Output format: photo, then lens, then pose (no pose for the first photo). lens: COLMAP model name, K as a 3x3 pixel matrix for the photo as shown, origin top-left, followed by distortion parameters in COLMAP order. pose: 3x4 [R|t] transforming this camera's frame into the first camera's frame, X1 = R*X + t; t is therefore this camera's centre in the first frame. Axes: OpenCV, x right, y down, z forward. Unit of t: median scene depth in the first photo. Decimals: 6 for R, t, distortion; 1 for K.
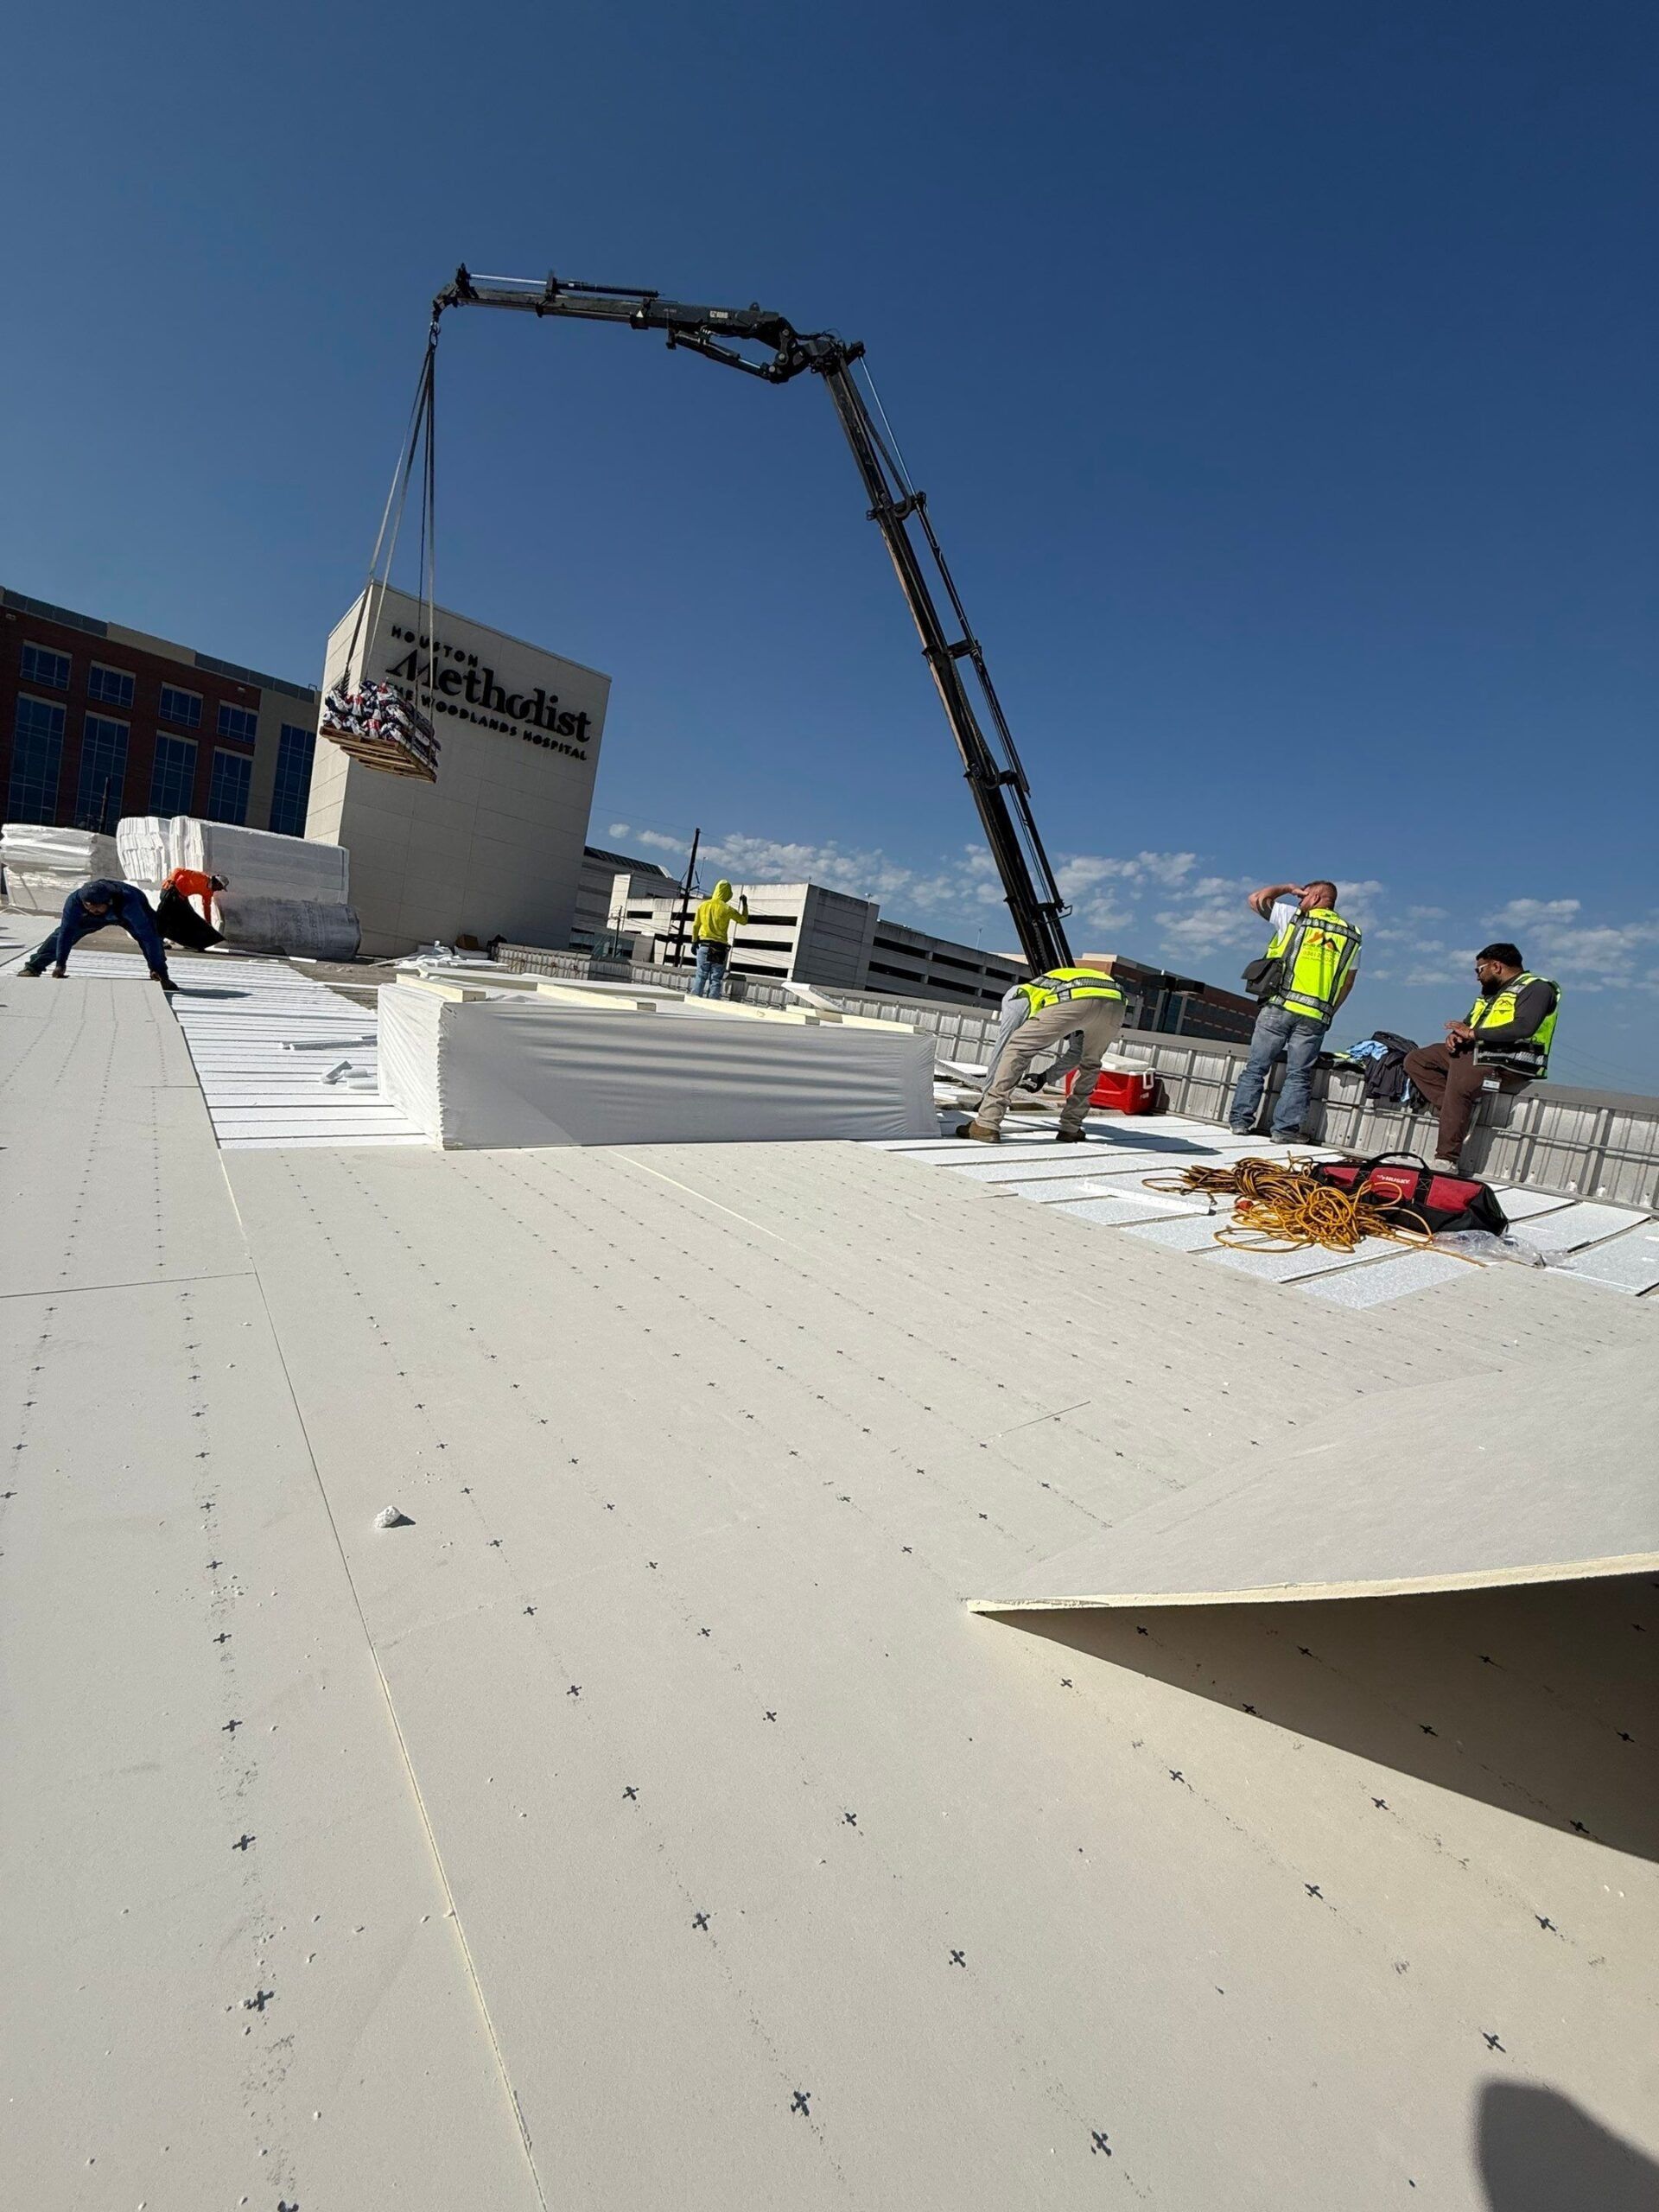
lens RADIAL K [[877.6, 0, 834.4], [0, 877.6, 1091.6], [0, 0, 1]] dist [0.002593, -0.000192]
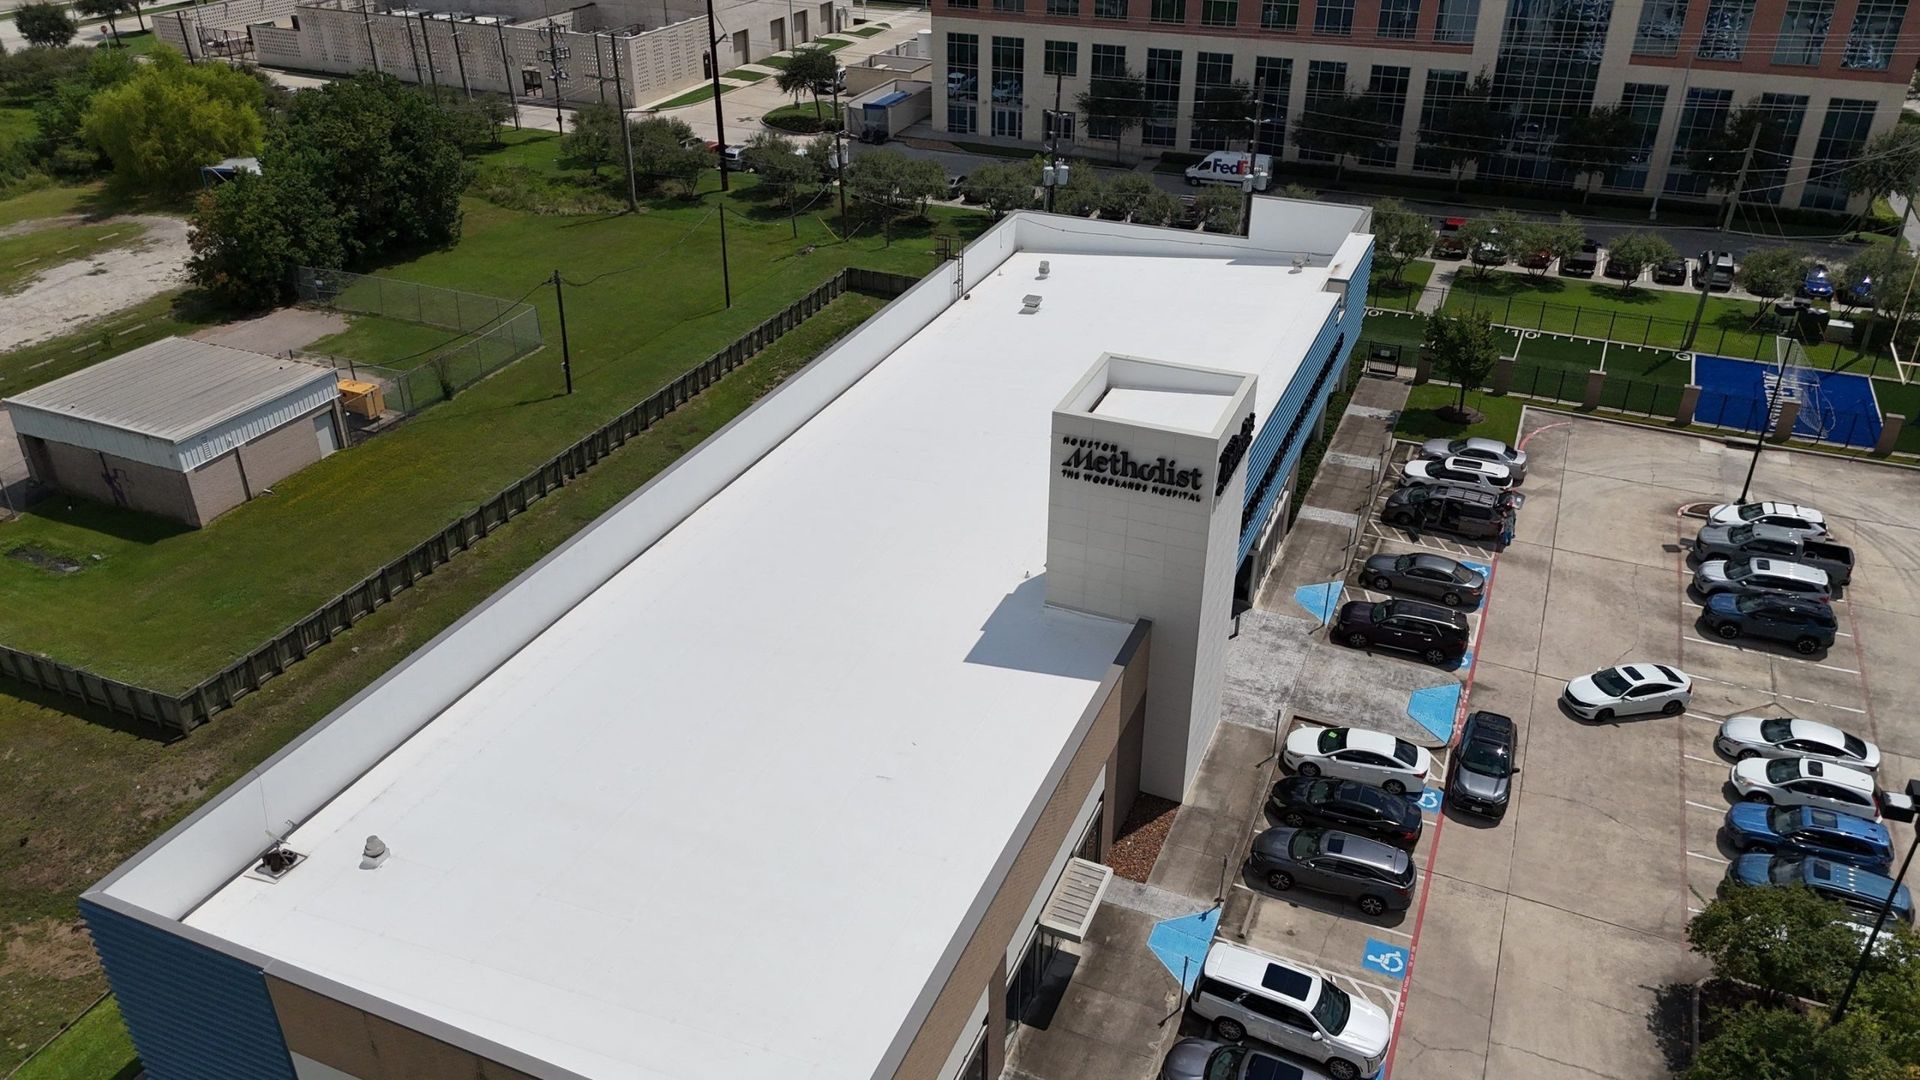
lens RADIAL K [[1404.2, 0, 960.0], [0, 1404.2, 540.0], [0, 0, 1]] dist [0.063332, -0.064245]
pose [[0.466884, 0.270629, -0.841891, 0.315457], [0.017890, 0.948936, 0.314960, -0.240133], [0.884138, -0.162111, 0.438201, -0.049071]]
